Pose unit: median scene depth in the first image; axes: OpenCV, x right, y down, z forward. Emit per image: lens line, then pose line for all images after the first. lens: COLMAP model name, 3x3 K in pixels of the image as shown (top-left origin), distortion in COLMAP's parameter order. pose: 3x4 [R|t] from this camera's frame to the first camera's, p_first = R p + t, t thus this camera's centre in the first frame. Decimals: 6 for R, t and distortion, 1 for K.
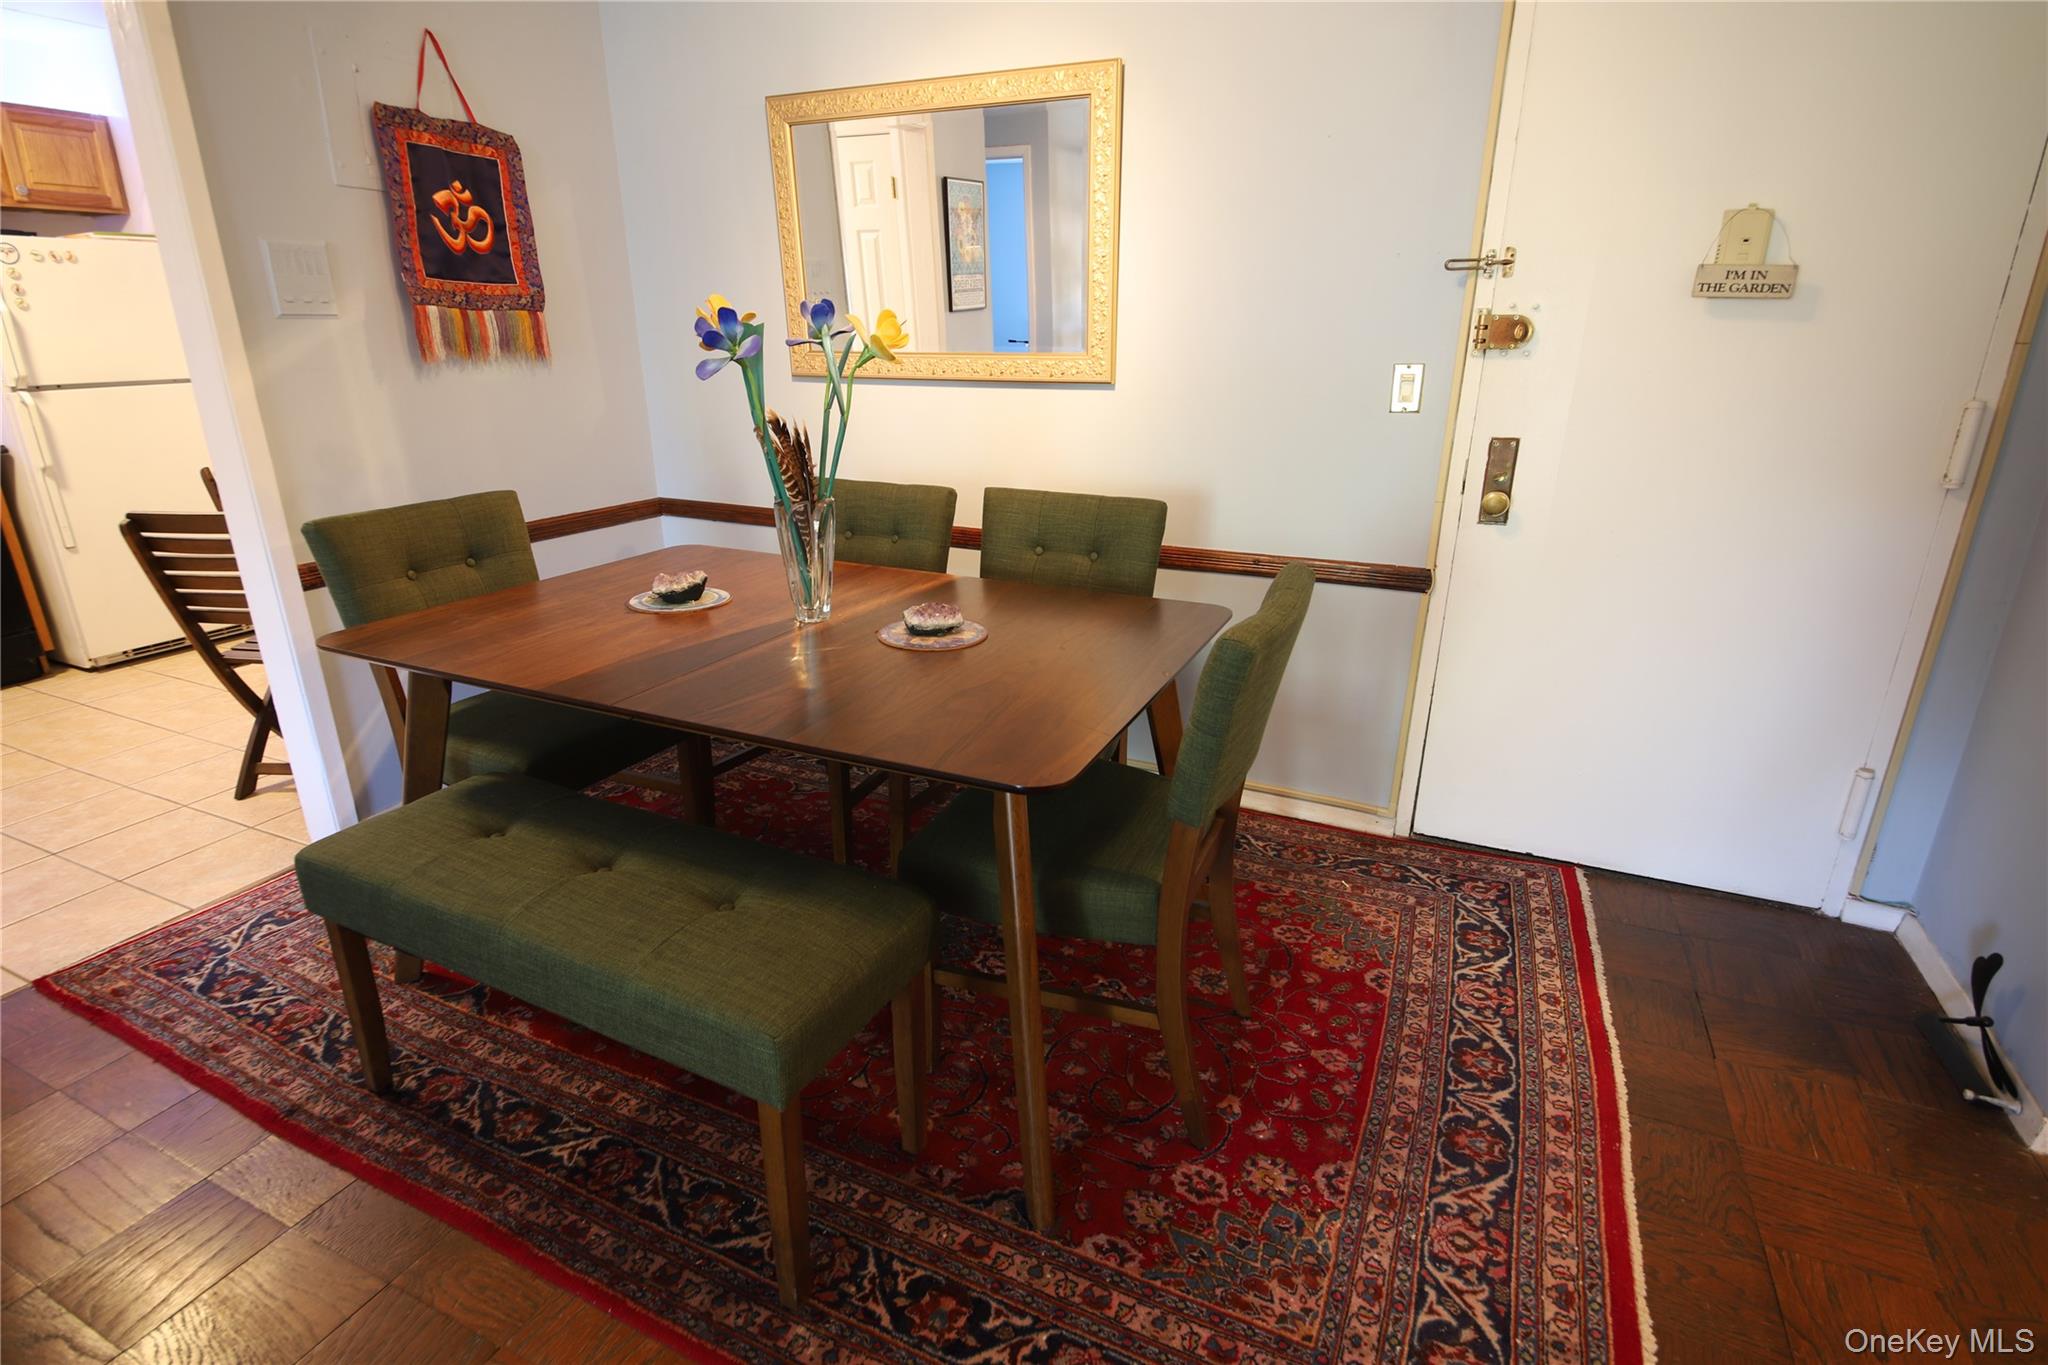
lens RADIAL K [[1009.8, 0, 1024.0], [0, 1009.8, 682.5], [0, 0, 1]] dist [0.043796, -0.040542]
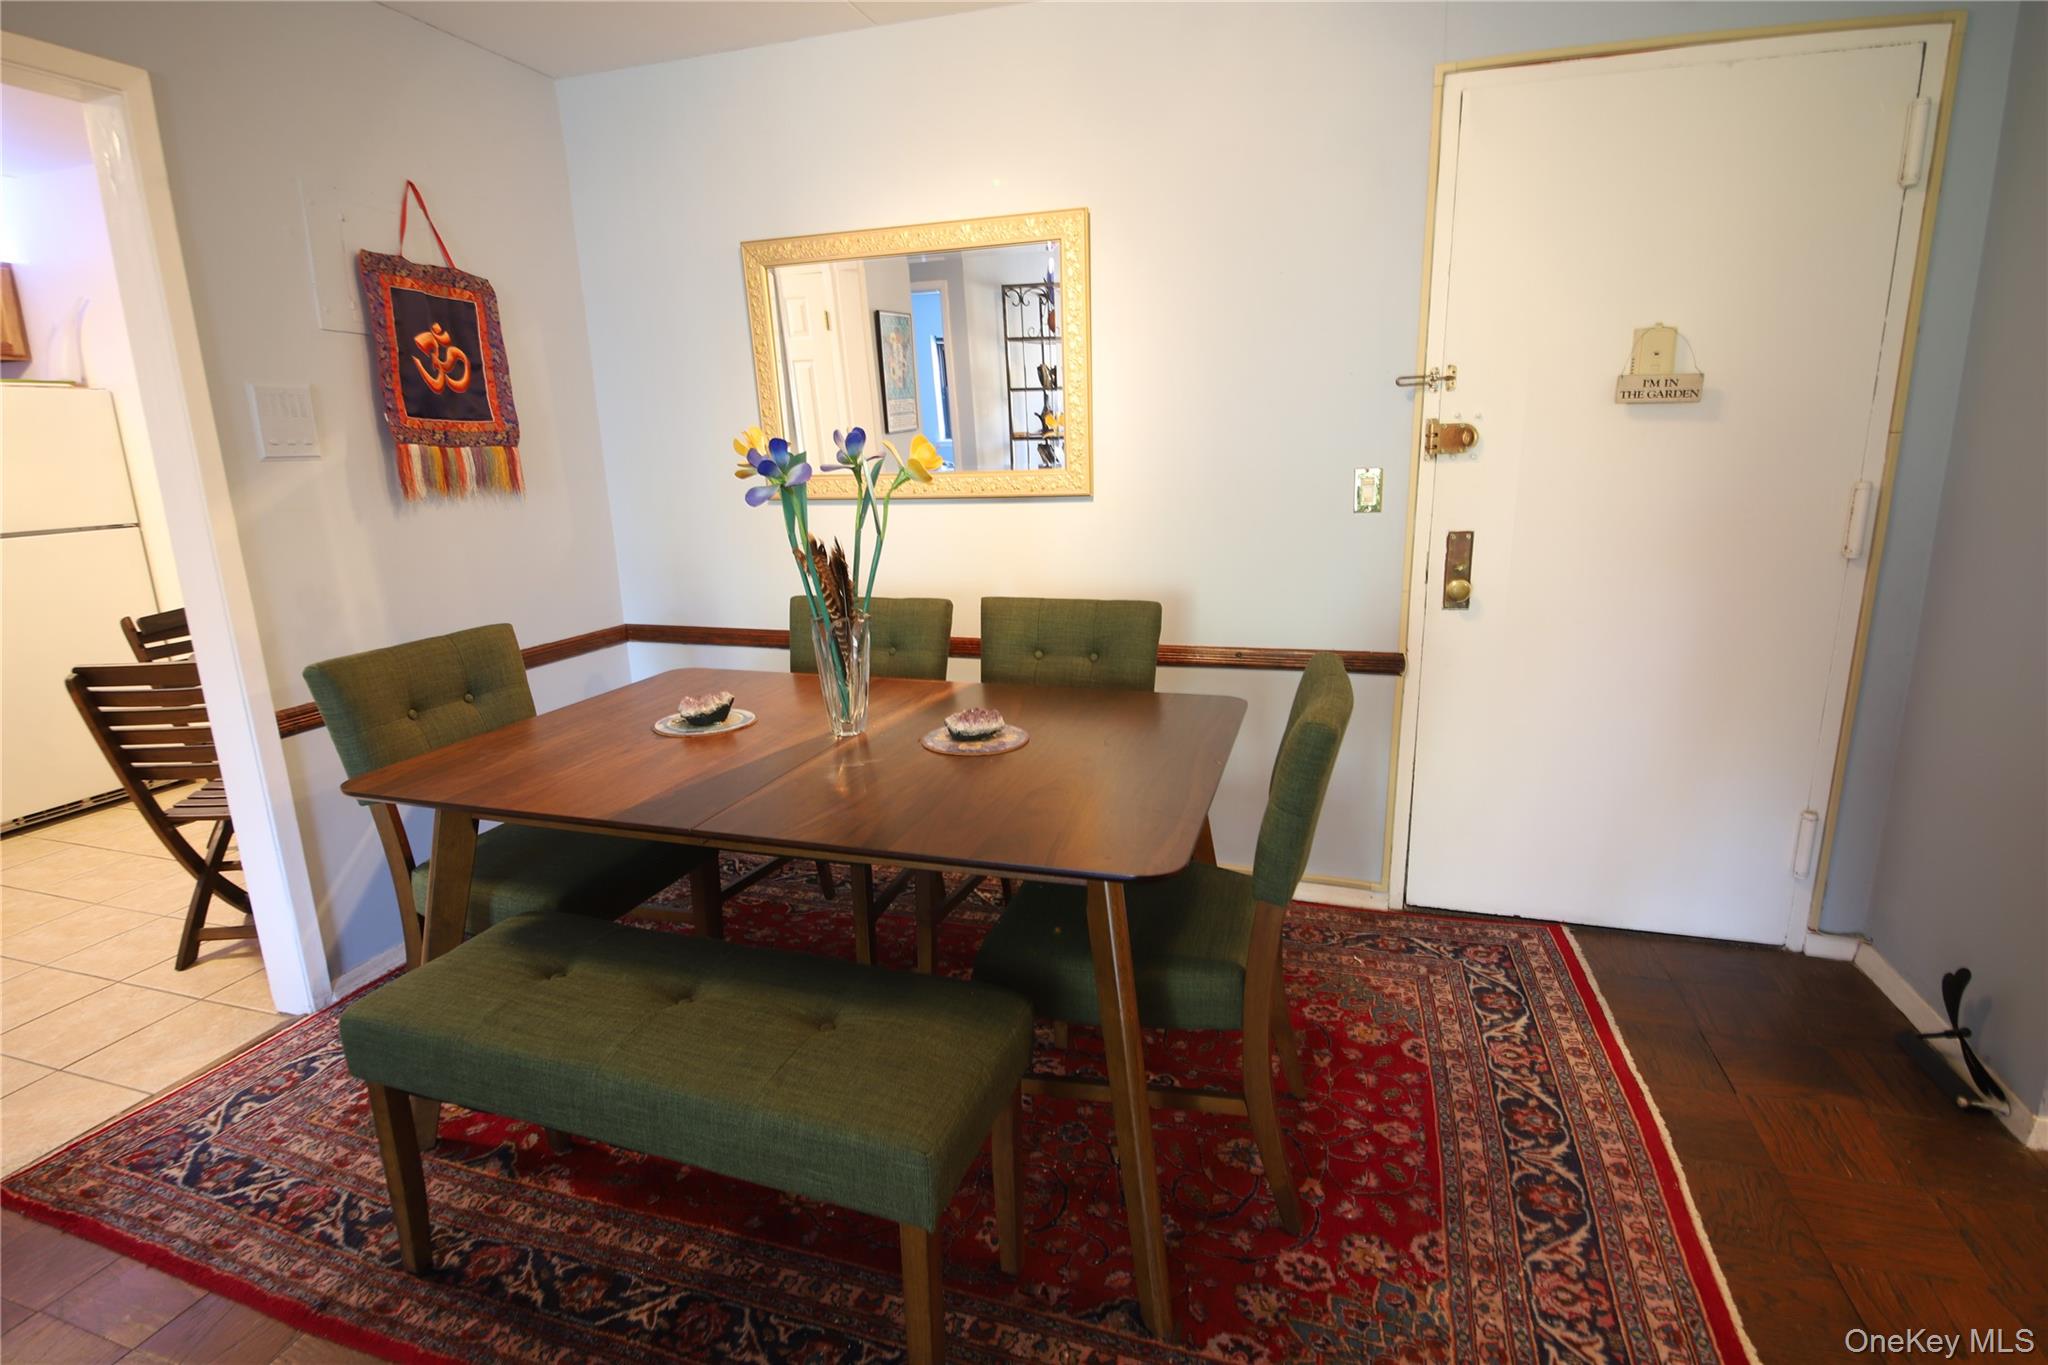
lens RADIAL K [[1010.6, 0, 1024.0], [0, 1010.6, 682.5], [0, 0, 1]] dist [0.036915, -0.034459]
pose [[0.992506, -0.055637, 0.108794, -0.145557], [0.066821, 0.992537, -0.102009, 0.002320], [-0.102306, 0.108514, 0.988816, -0.020437]]
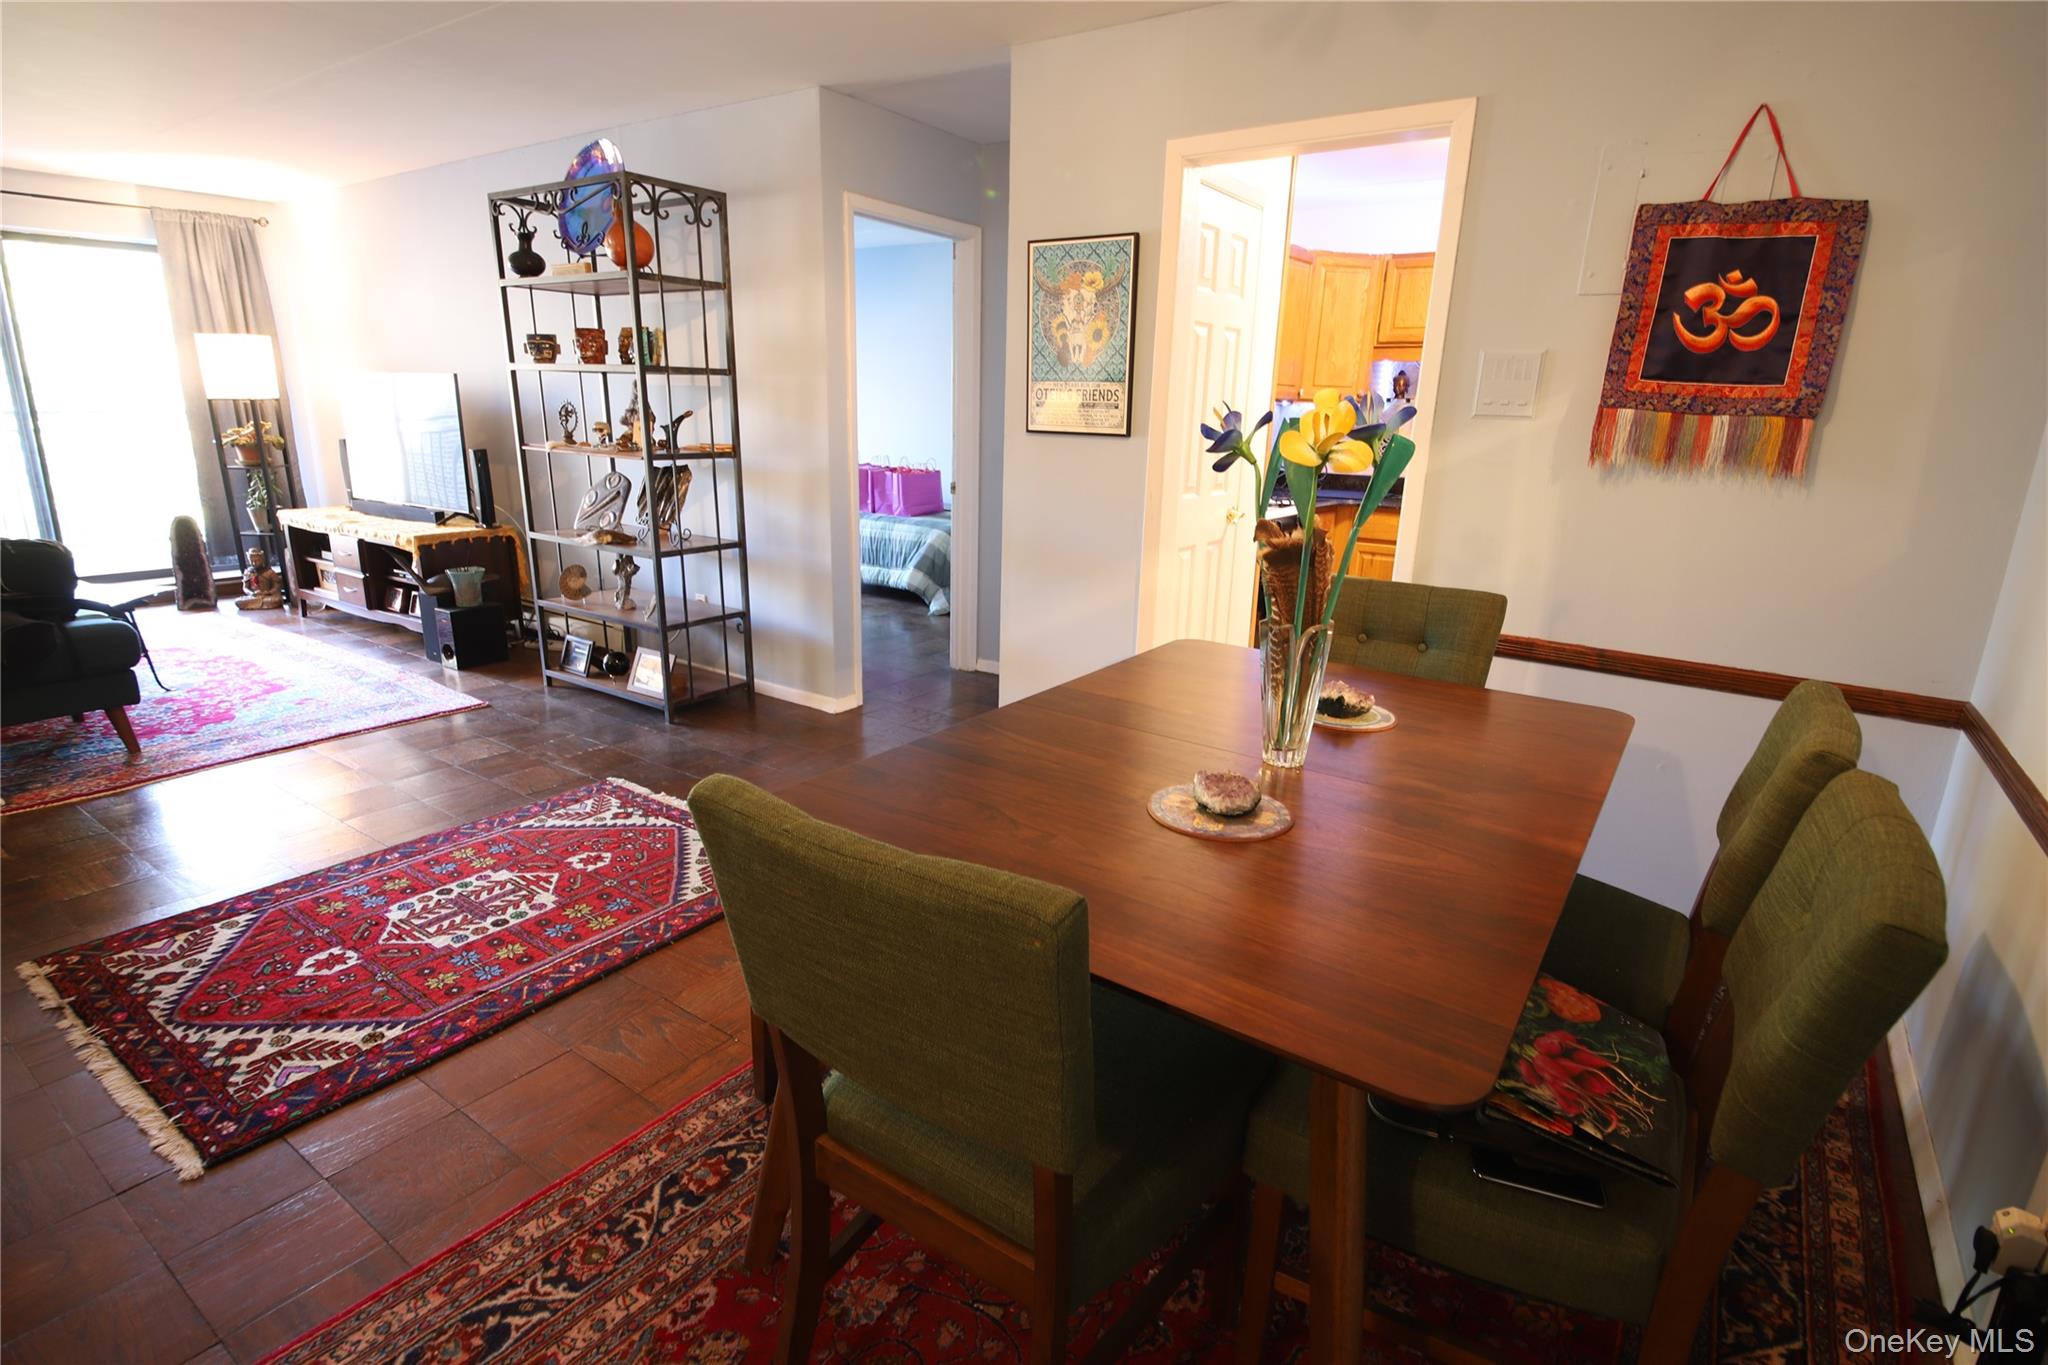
lens RADIAL K [[1009.8, 0, 1024.0], [0, 1009.8, 682.5], [0, 0, 1]] dist [0.043796, -0.040542]
pose [[-0.187959, 0.258432, -0.947568, 0.623443], [-0.354210, 0.882005, 0.310811, -0.315954], [0.916082, 0.394057, -0.074242, 0.861504]]
